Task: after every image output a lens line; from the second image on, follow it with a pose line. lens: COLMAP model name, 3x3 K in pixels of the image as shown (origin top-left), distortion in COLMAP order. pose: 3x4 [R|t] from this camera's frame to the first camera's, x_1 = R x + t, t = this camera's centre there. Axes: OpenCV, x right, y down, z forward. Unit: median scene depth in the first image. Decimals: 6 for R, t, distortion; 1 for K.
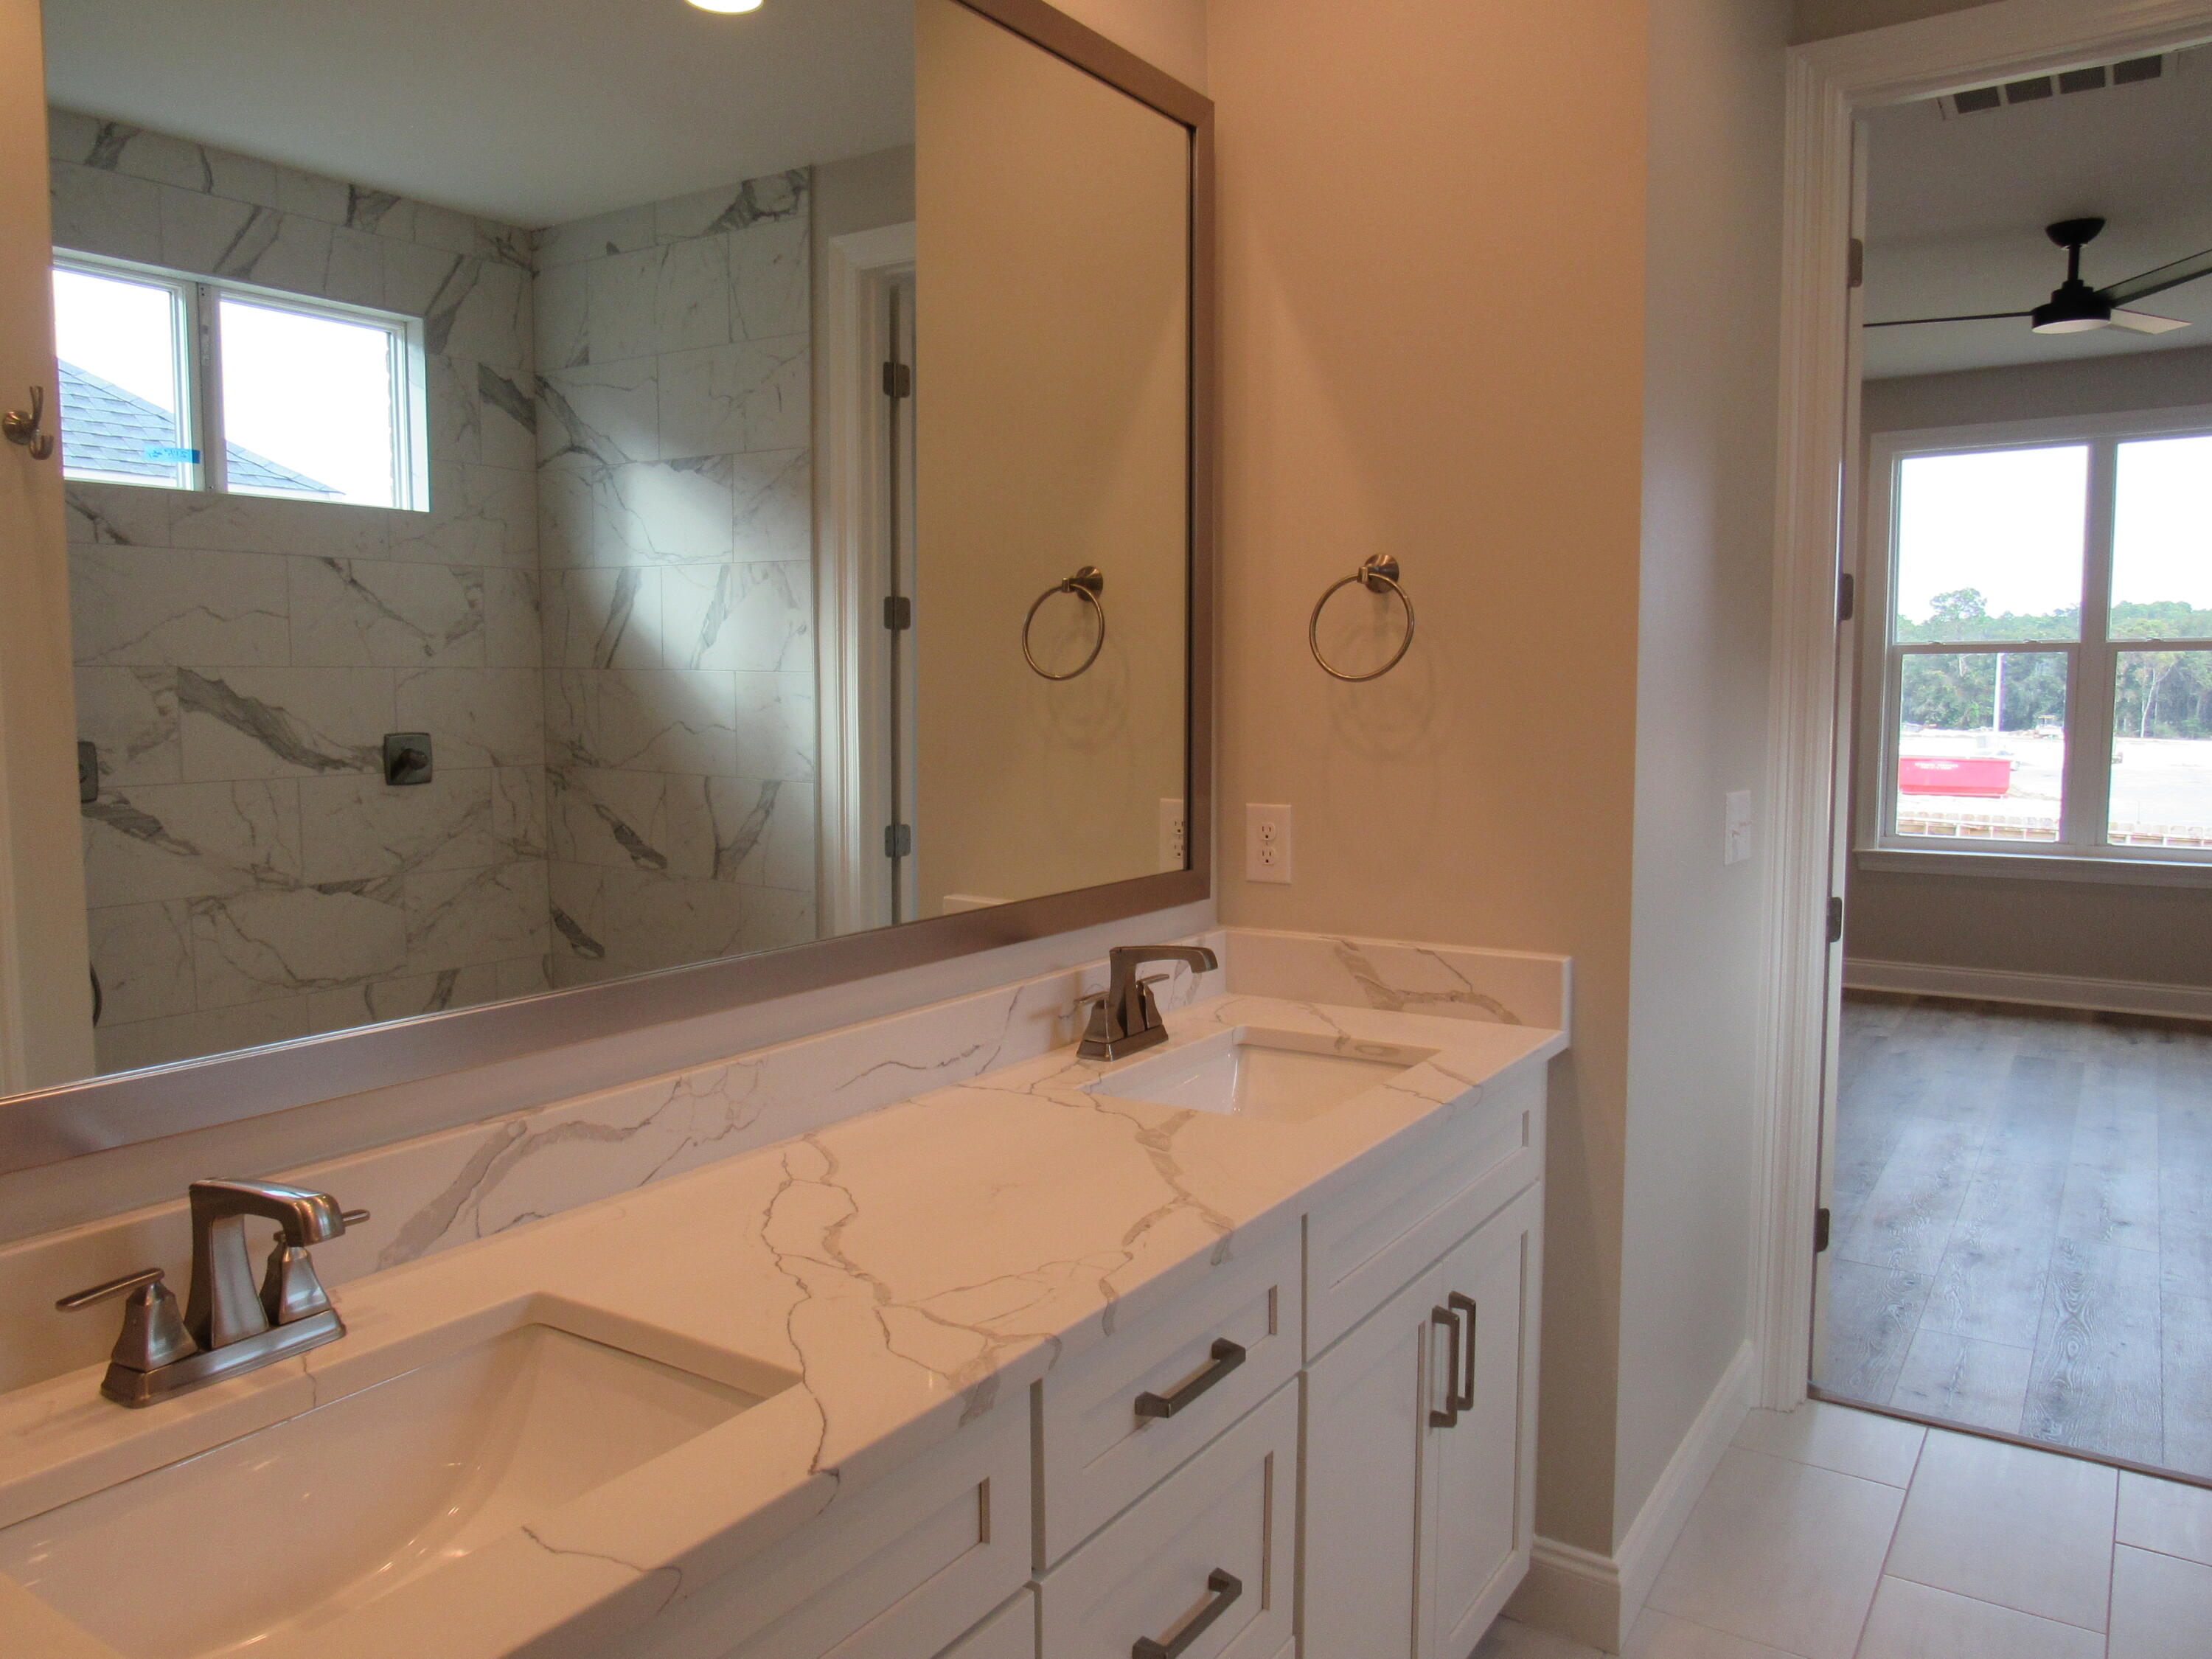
lens RADIAL K [[1581.6, 0, 1105.1], [0, 1581.6, 827.0], [0, 0, 1]] dist [0.000833, 0.000976]
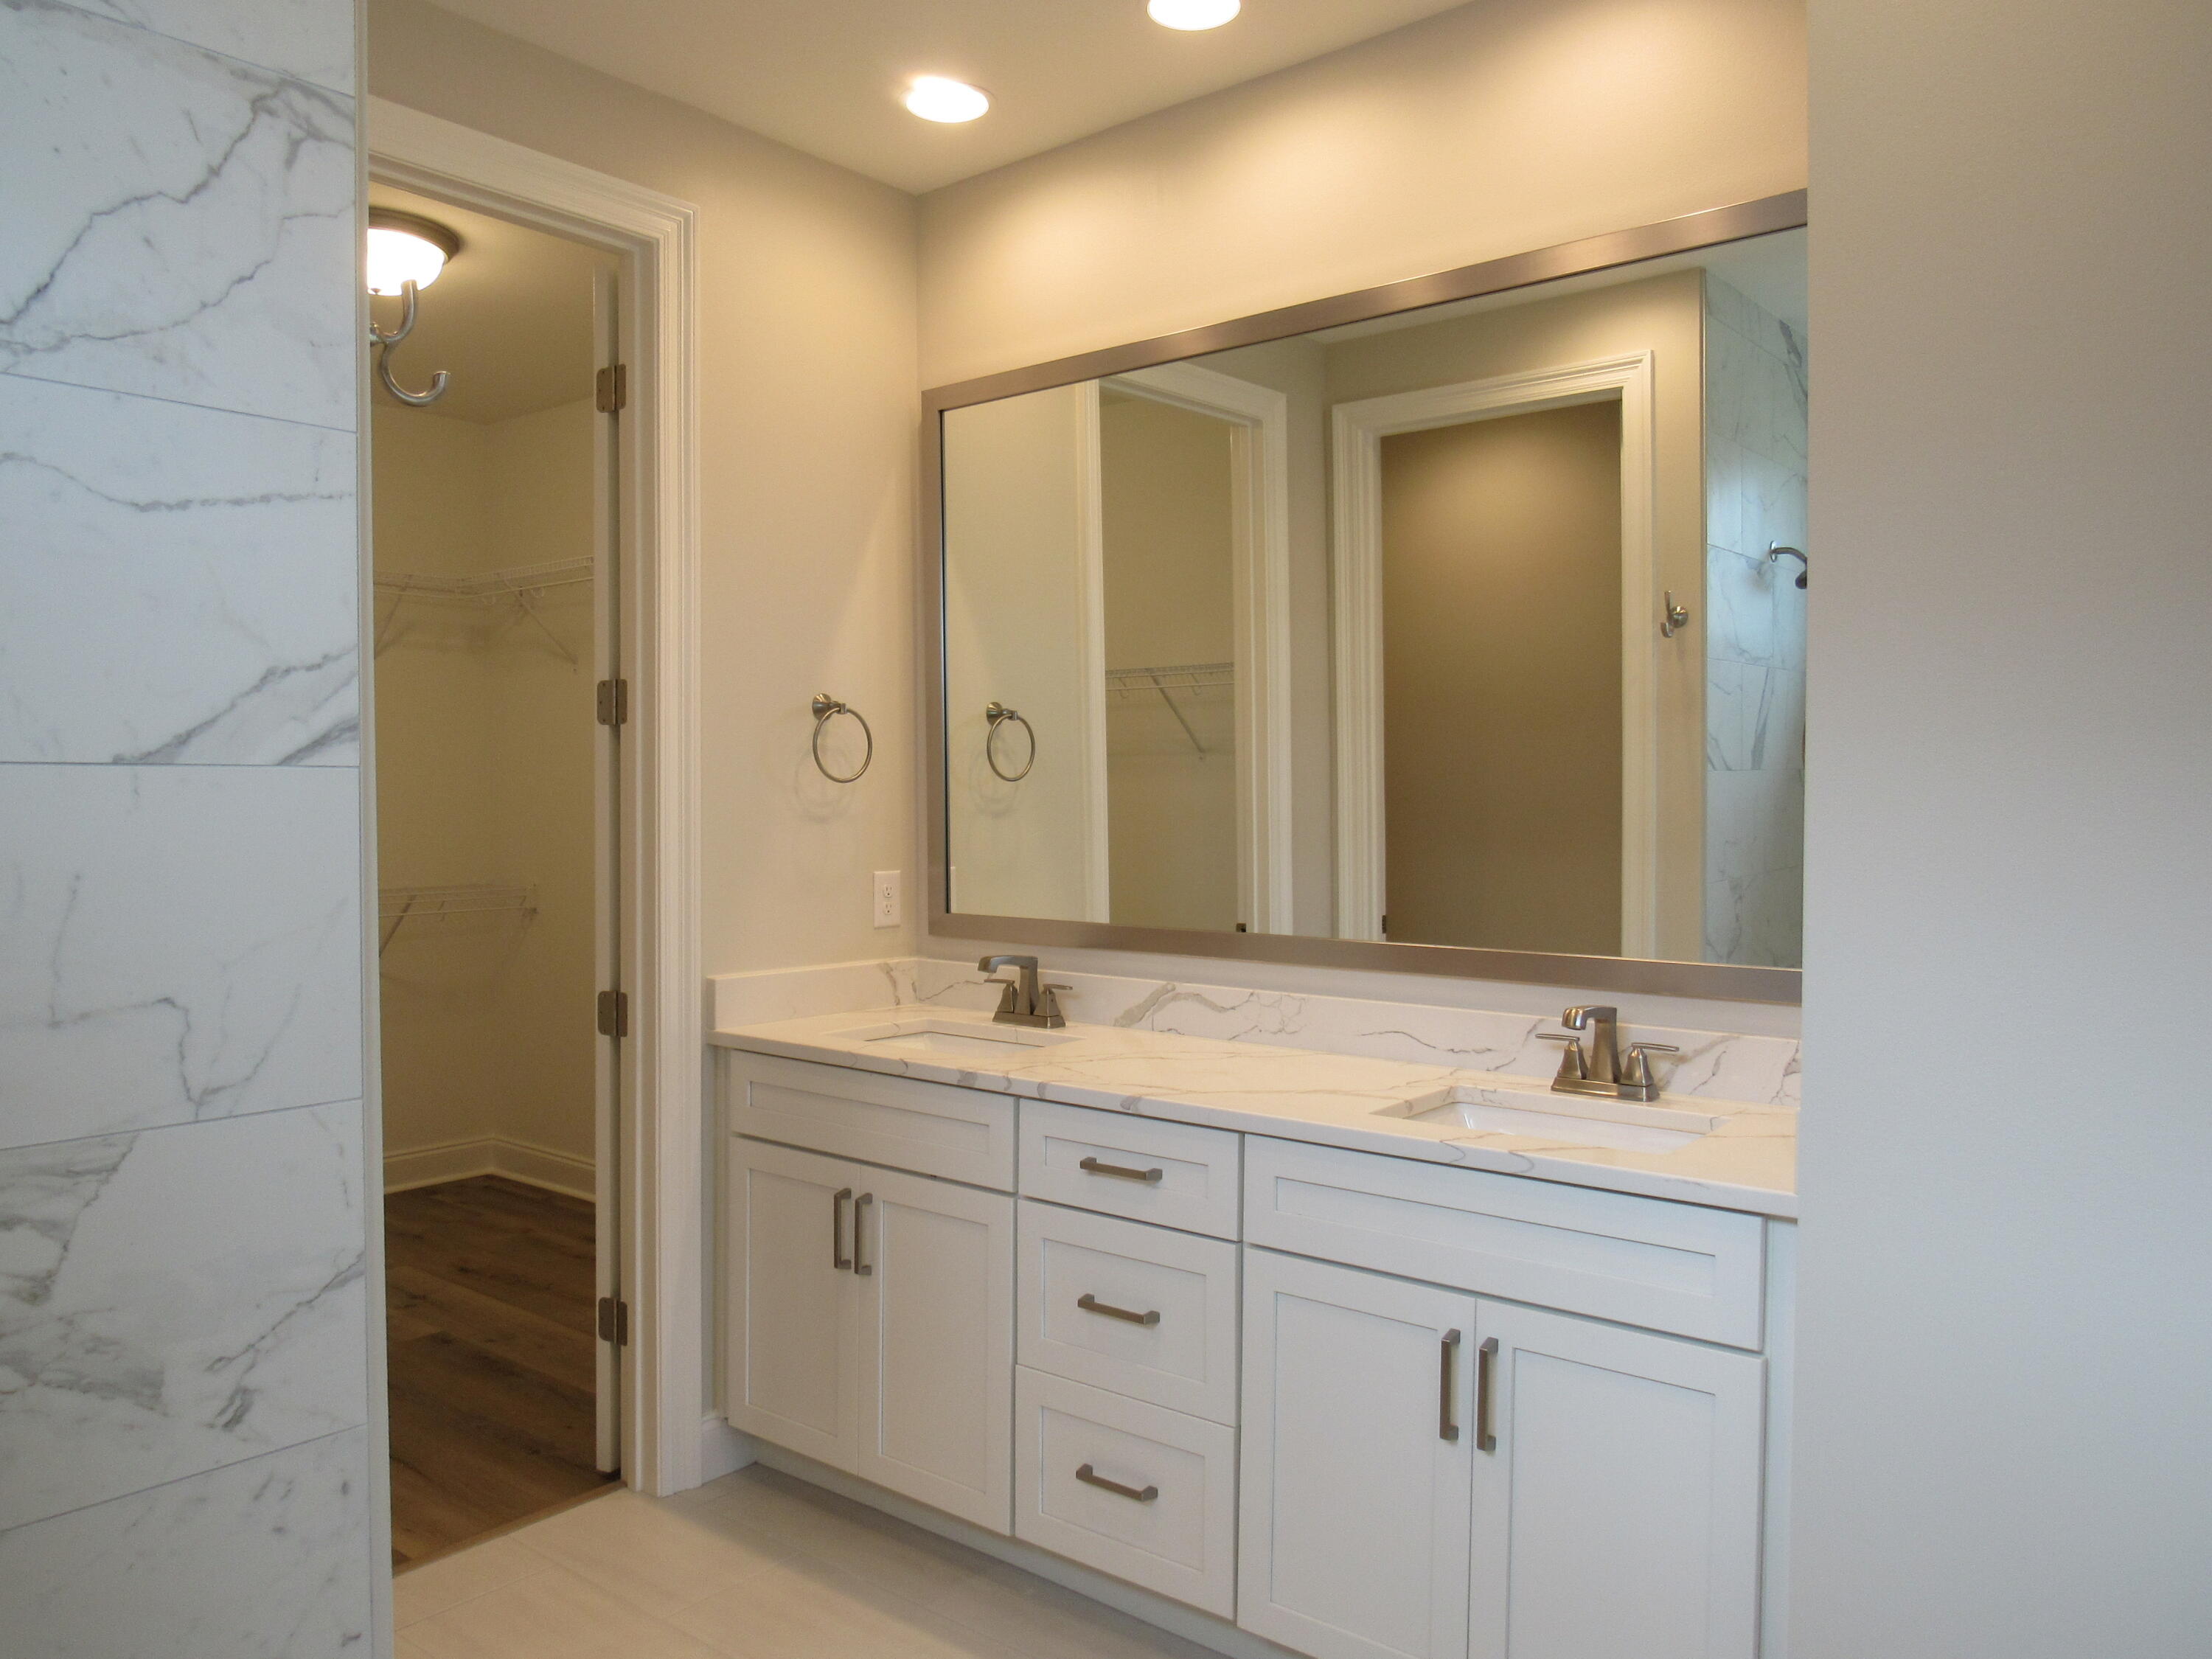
lens RADIAL K [[1581.6, 0, 1106.3], [0, 1581.6, 824.6], [0, 0, 1]] dist [0.000833, 0.000976]
pose [[-0.095691, 0.022463, -0.995158, 1.731061], [-0.086130, 0.995809, 0.030759, -0.087992], [0.991678, 0.088657, -0.093356, 1.055176]]
